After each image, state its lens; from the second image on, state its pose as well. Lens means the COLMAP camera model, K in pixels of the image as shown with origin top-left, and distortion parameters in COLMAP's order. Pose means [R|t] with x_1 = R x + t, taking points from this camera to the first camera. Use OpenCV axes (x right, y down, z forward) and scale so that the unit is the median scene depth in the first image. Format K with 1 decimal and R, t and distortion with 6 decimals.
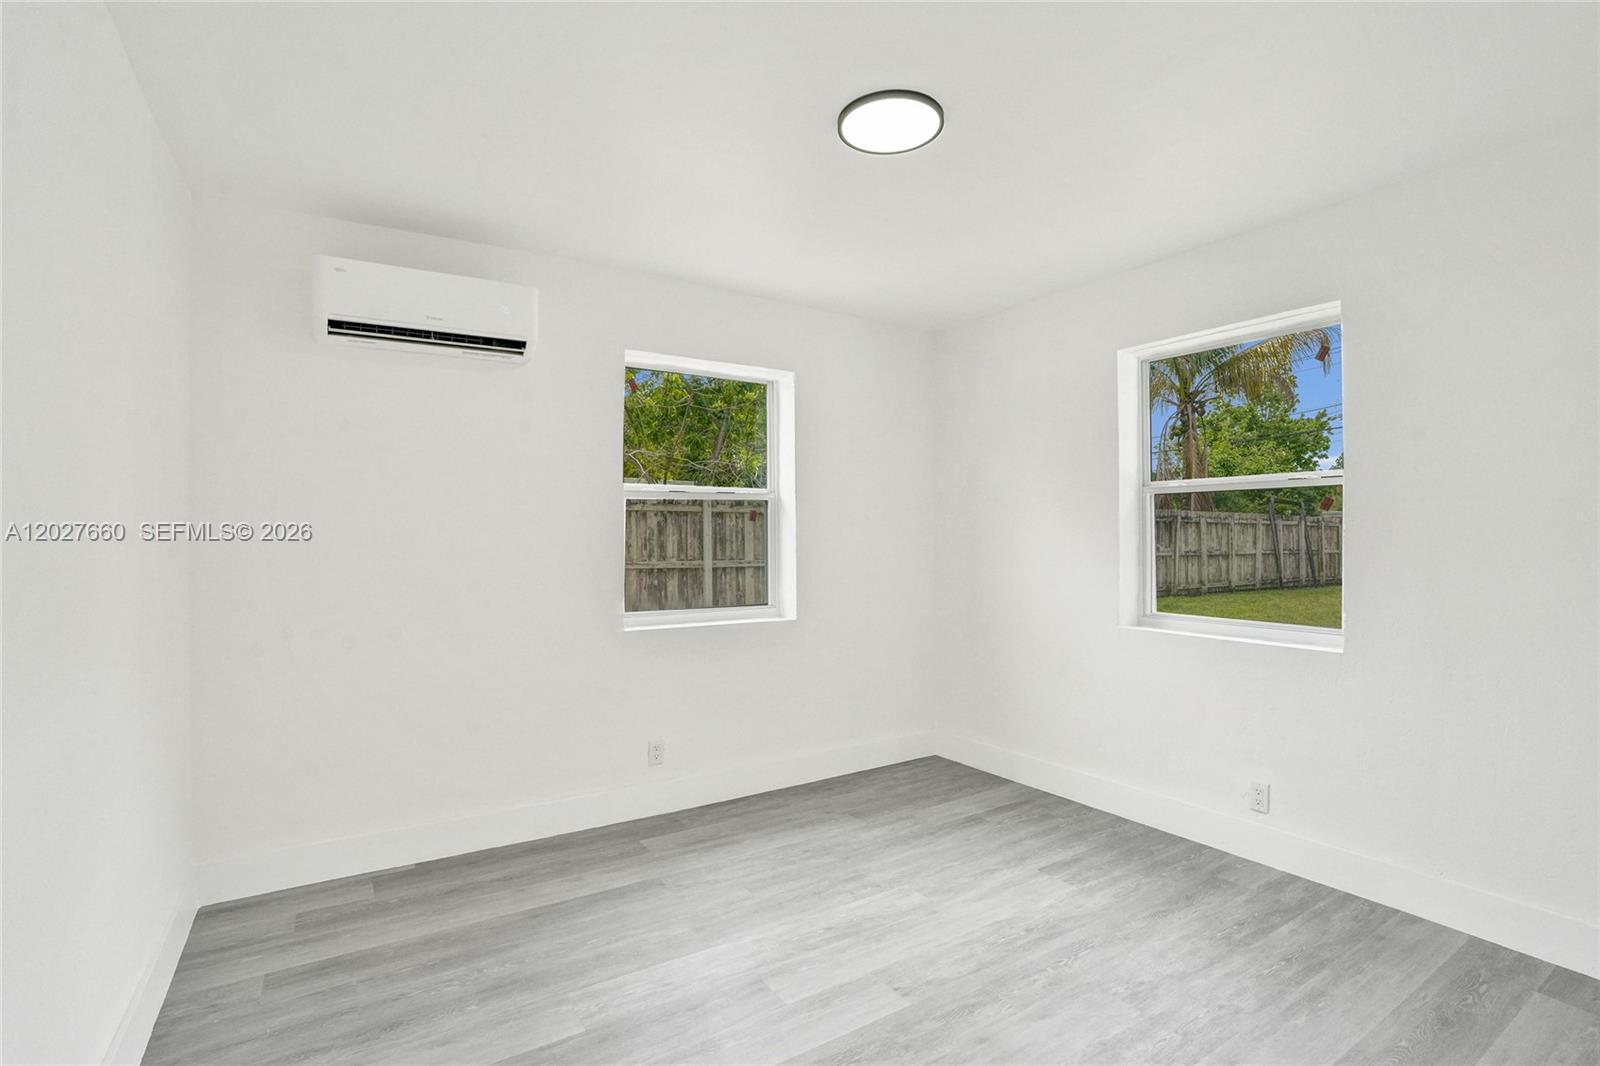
lens RADIAL K [[759.3, 0, 799.2], [0, 759.3, 533.6], [0, 0, 1]] dist [-0.035763, 0.012544]
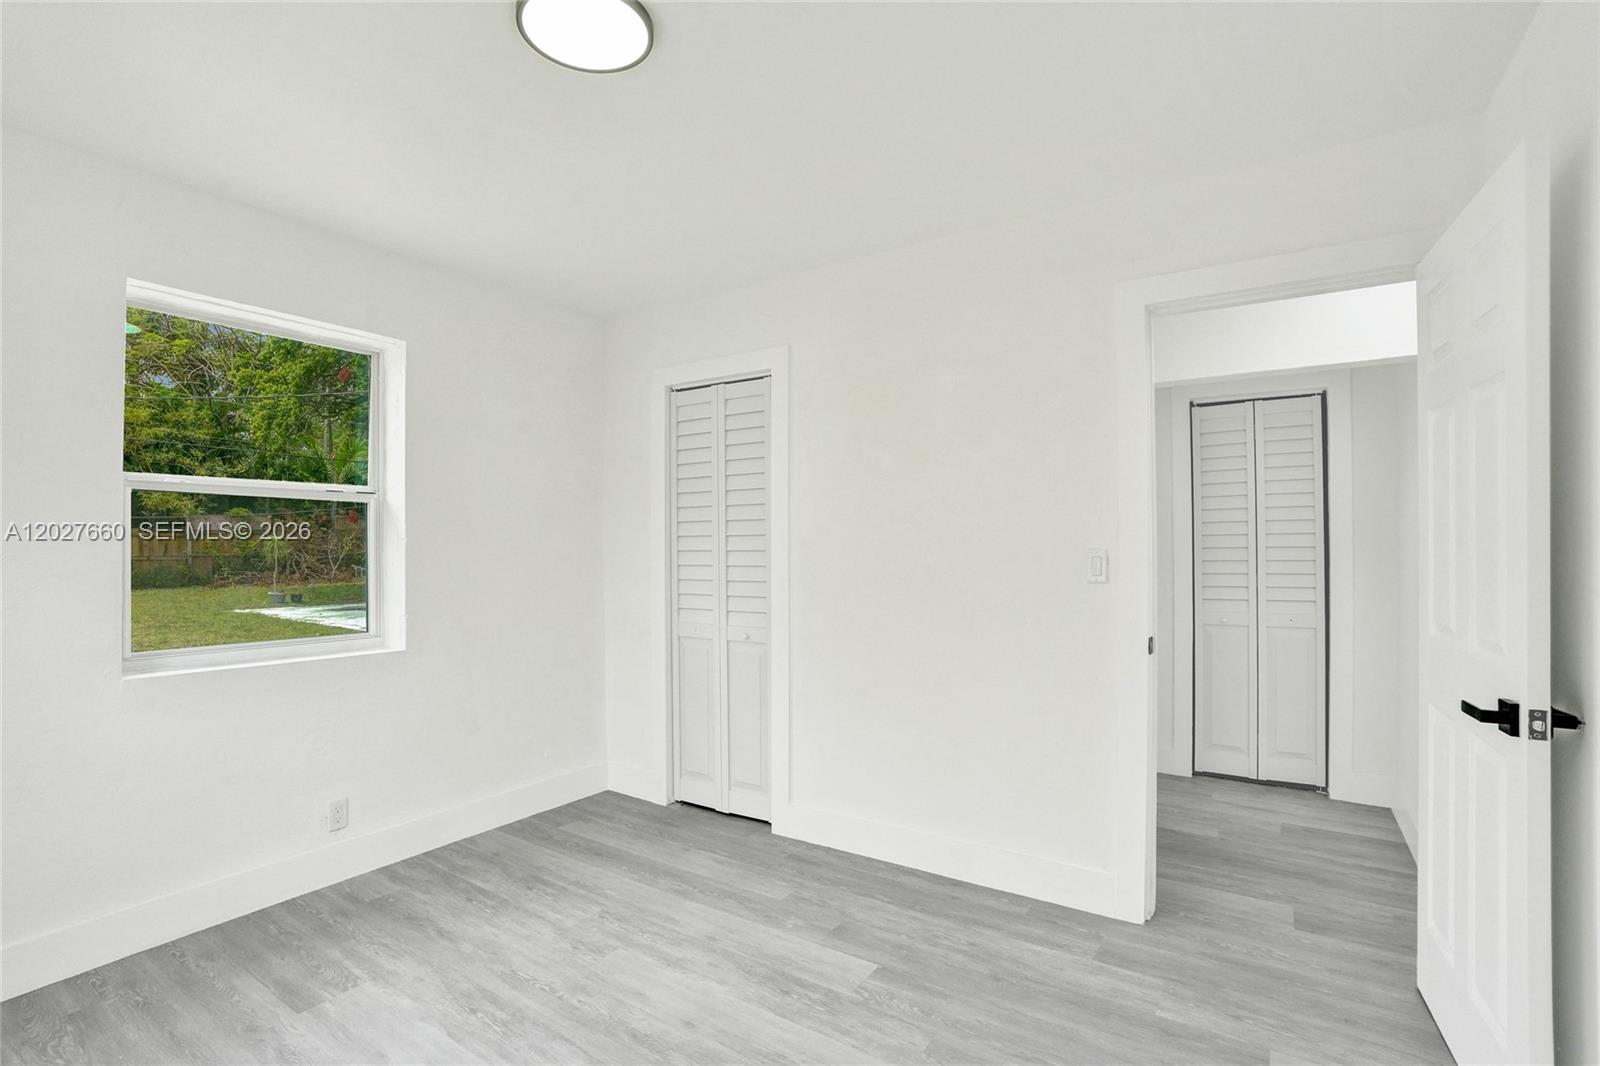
lens RADIAL K [[759.3, 0, 803.4], [0, 759.3, 530.7], [0, 0, 1]] dist [-0.035763, 0.012544]
pose [[-0.379022, 0.000954, 0.925387, -0.600206], [-0.004213, 0.999987, -0.002756, -0.024402], [-0.925378, -0.004943, -0.379013, 0.919082]]
